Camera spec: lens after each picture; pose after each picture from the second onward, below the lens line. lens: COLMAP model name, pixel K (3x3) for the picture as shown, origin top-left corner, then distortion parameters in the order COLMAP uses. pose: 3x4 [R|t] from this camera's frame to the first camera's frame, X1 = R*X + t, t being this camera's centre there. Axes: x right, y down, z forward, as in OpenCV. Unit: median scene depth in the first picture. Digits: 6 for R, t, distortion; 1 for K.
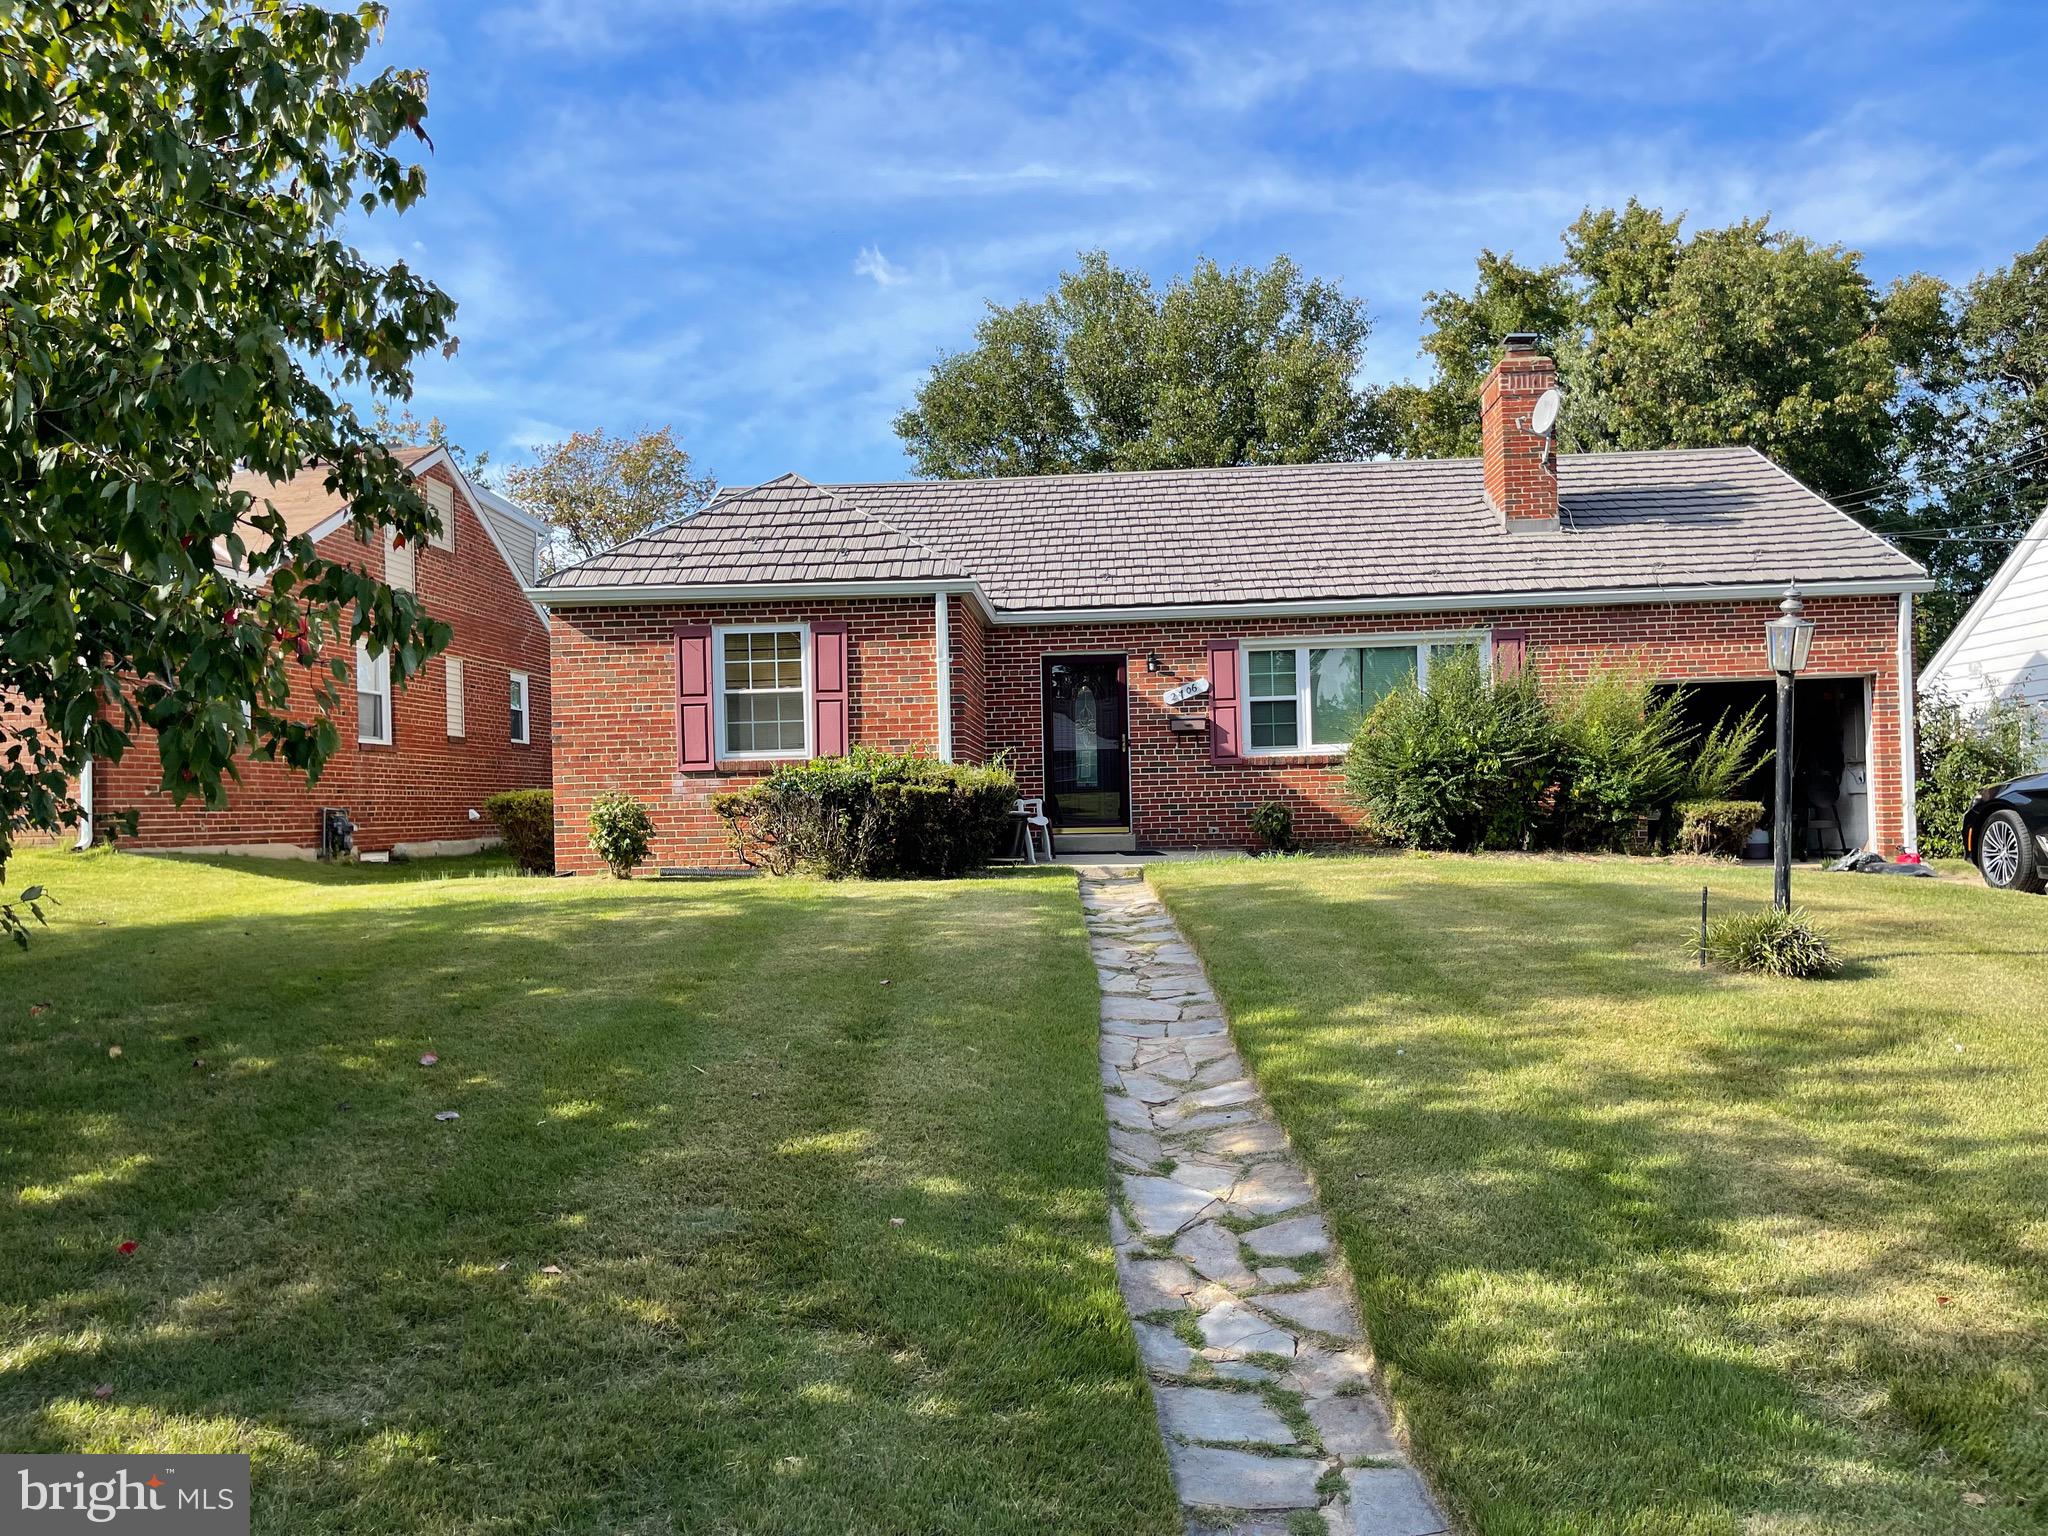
lens RADIAL K [[1549.6, 0, 1023.9], [0, 1549.6, 850.7], [0, 0, 1]] dist [0.072468, -0.092472]
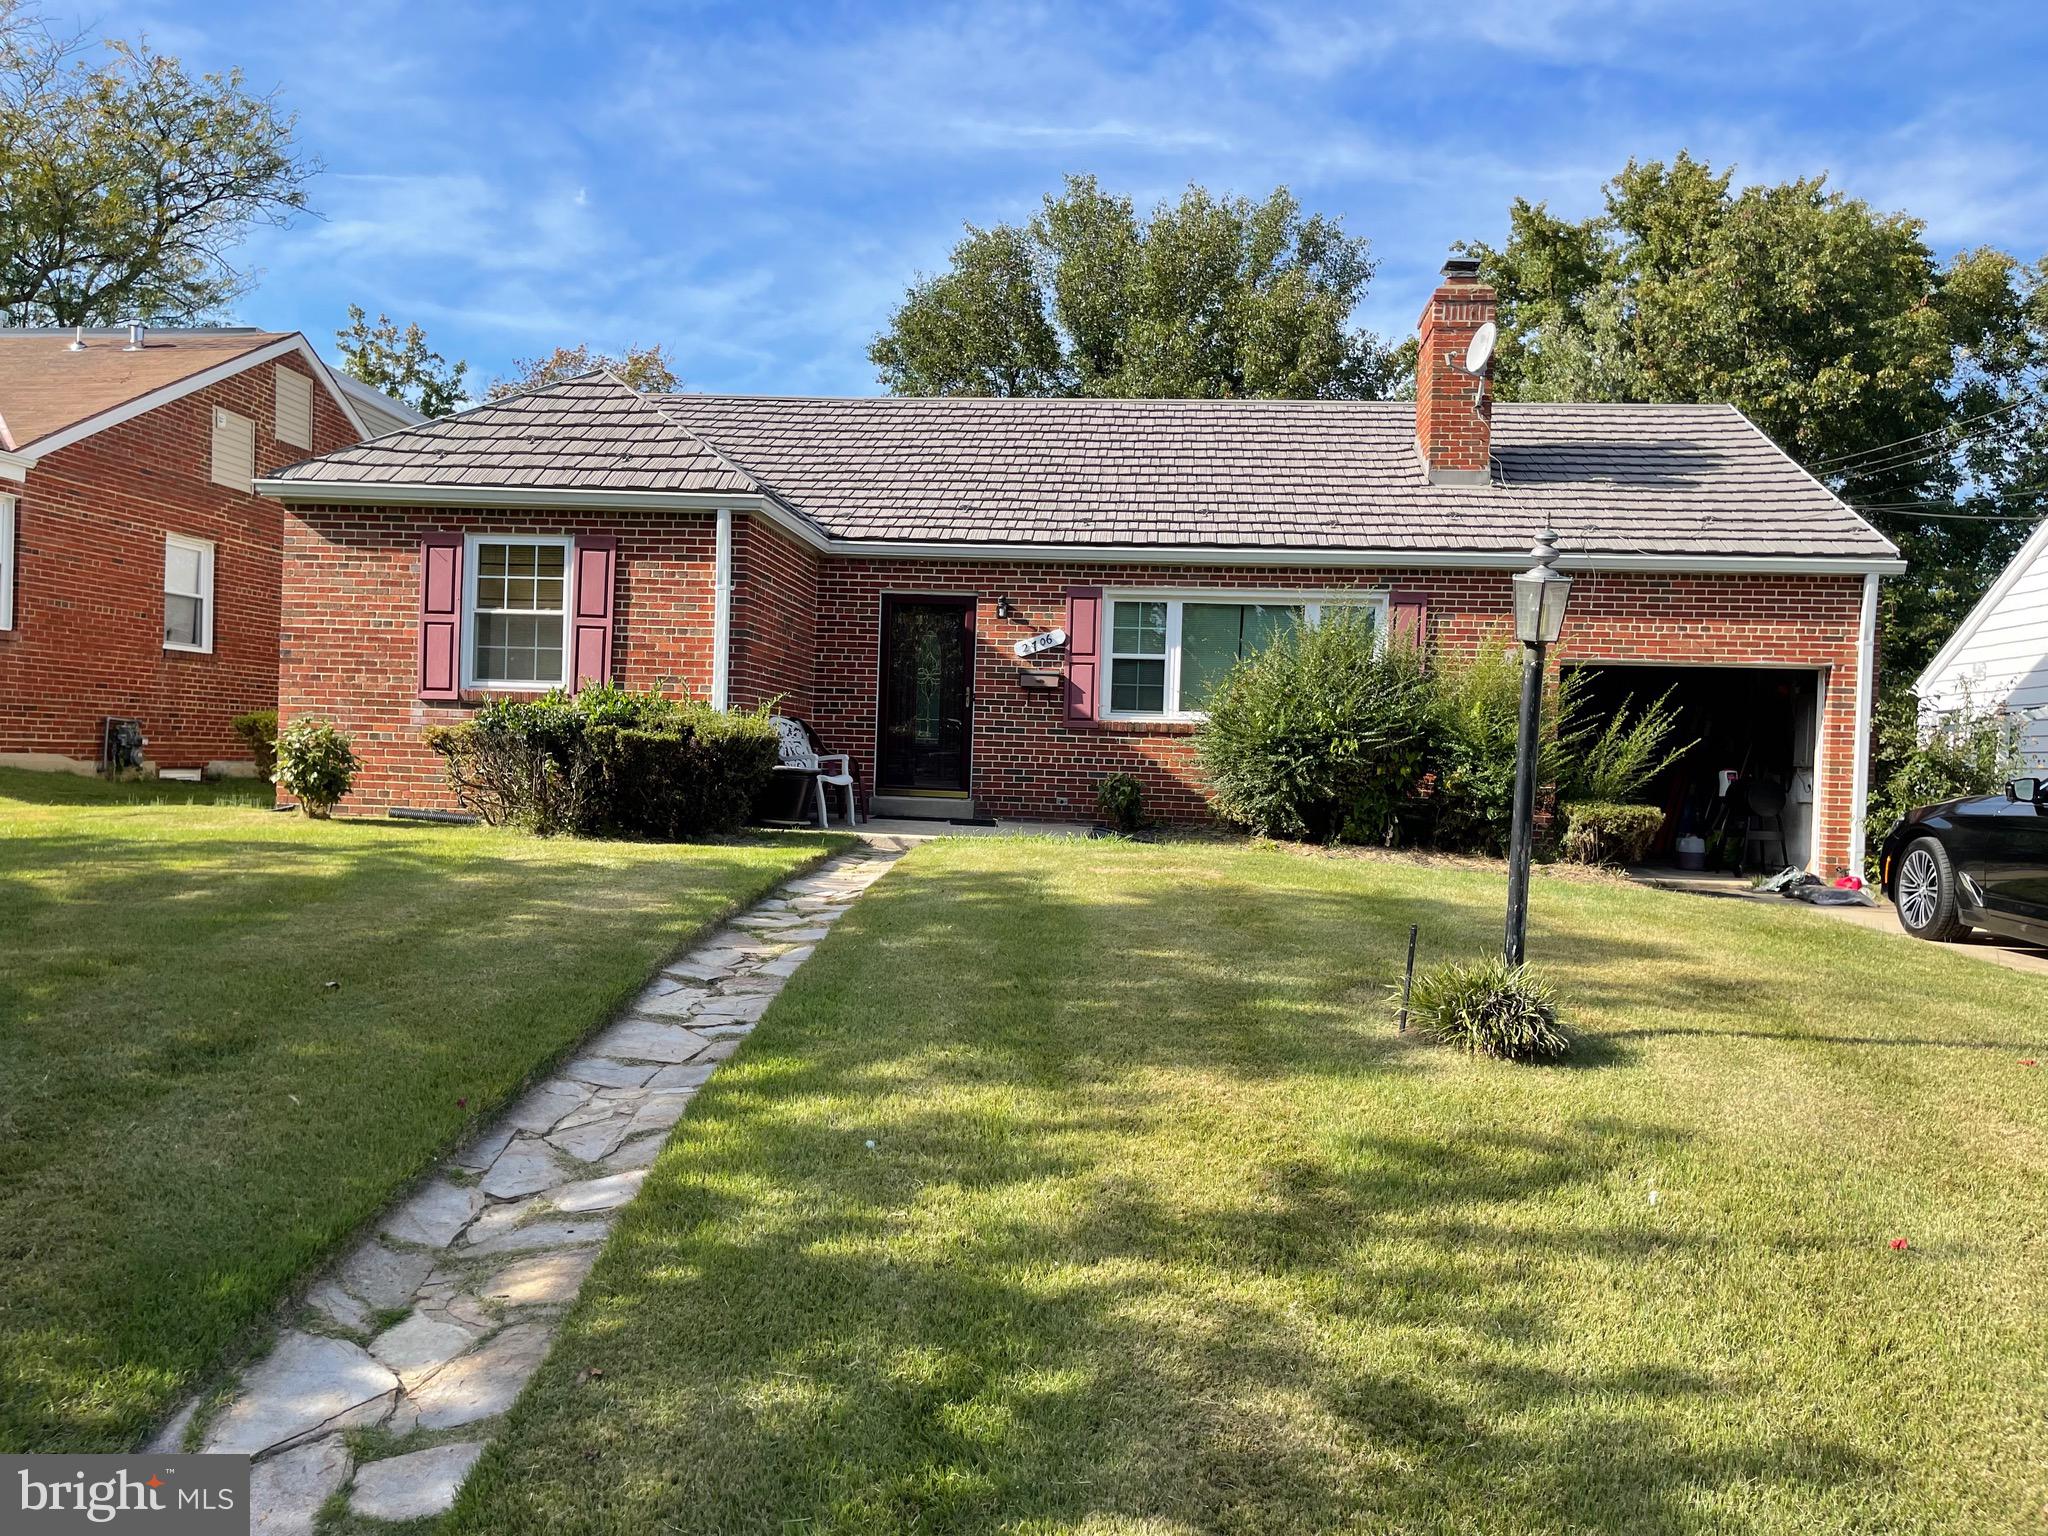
lens RADIAL K [[1535.0, 0, 1016.1], [0, 1535.0, 831.5], [0, 0, 1]] dist [0.076348, -0.102890]
pose [[0.997418, 0.060547, -0.038627, 0.131529], [-0.059793, 0.998003, 0.020388, -0.012294], [0.039784, -0.018026, 0.999046, 0.122933]]
